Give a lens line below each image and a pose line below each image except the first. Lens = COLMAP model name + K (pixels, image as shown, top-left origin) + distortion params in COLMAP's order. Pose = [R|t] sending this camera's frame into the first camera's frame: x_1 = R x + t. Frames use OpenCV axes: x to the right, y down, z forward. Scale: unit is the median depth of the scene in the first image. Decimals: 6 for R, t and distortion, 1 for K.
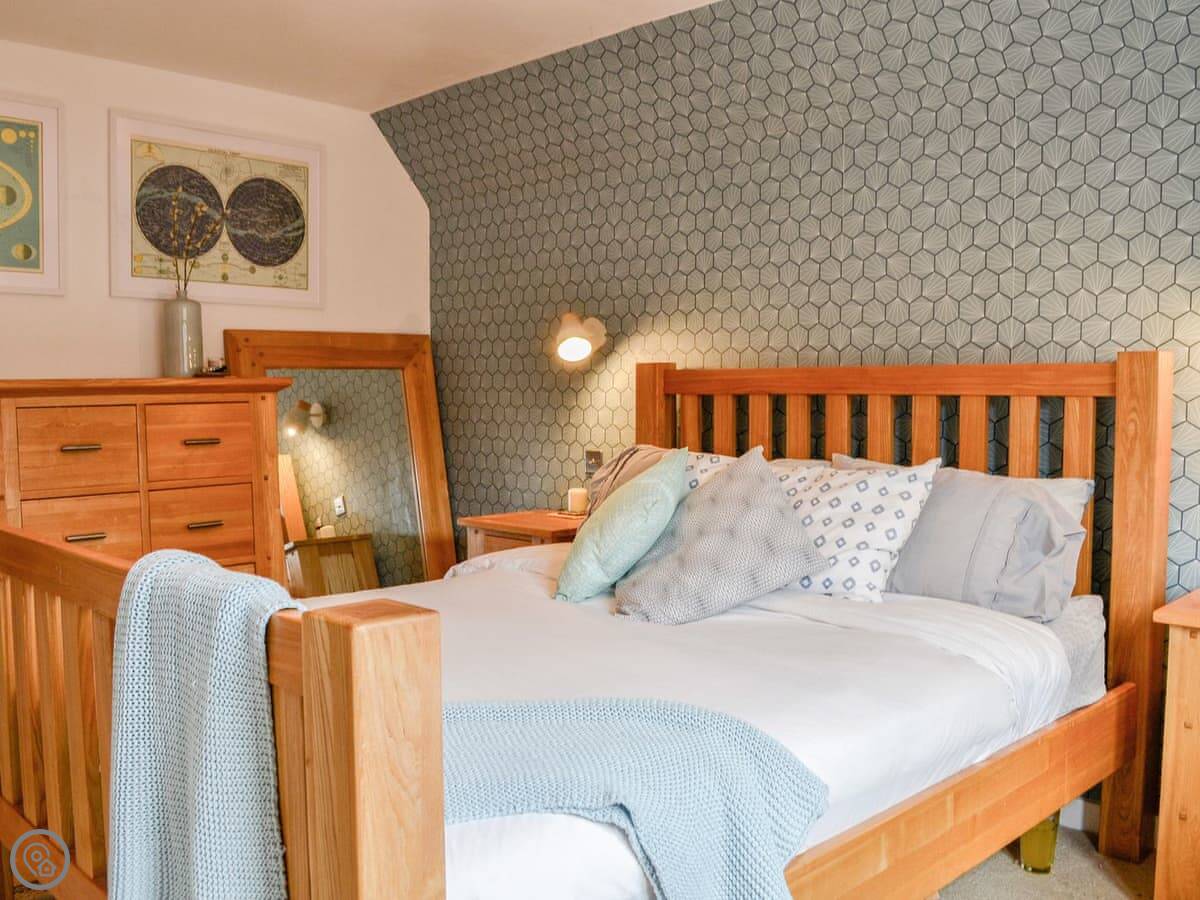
lens RADIAL K [[1105.5, 0, 600.0], [0, 1105.5, 450.0], [0, 0, 1]] dist [-0.070590, -0.008793]
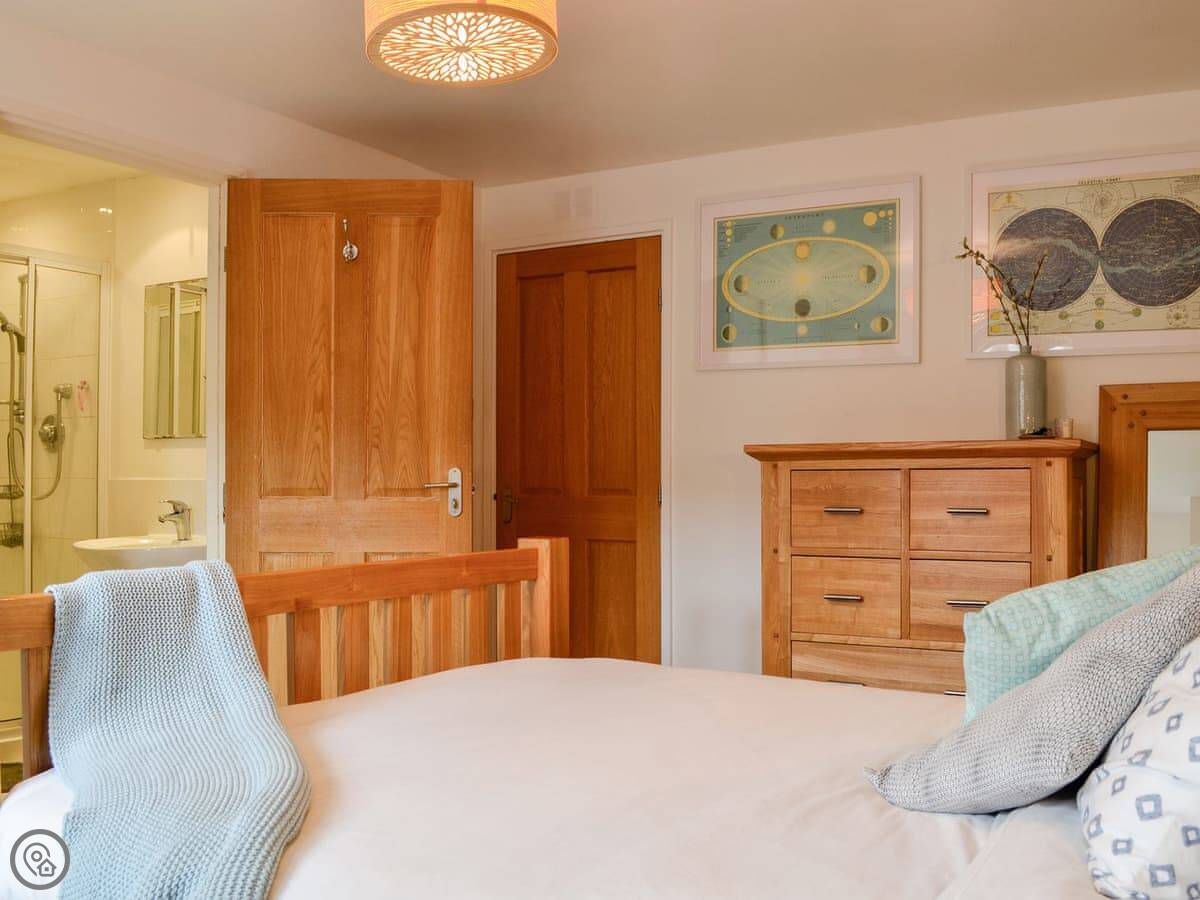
lens RADIAL K [[1105.5, 0, 600.0], [0, 1105.5, 450.0], [0, 0, 1]] dist [-0.070590, -0.008793]
pose [[0.261917, -0.015965, -0.964958, 0.384995], [-0.061754, 0.997537, -0.033266, -0.008047], [0.963113, 0.068303, 0.260286, 0.419394]]
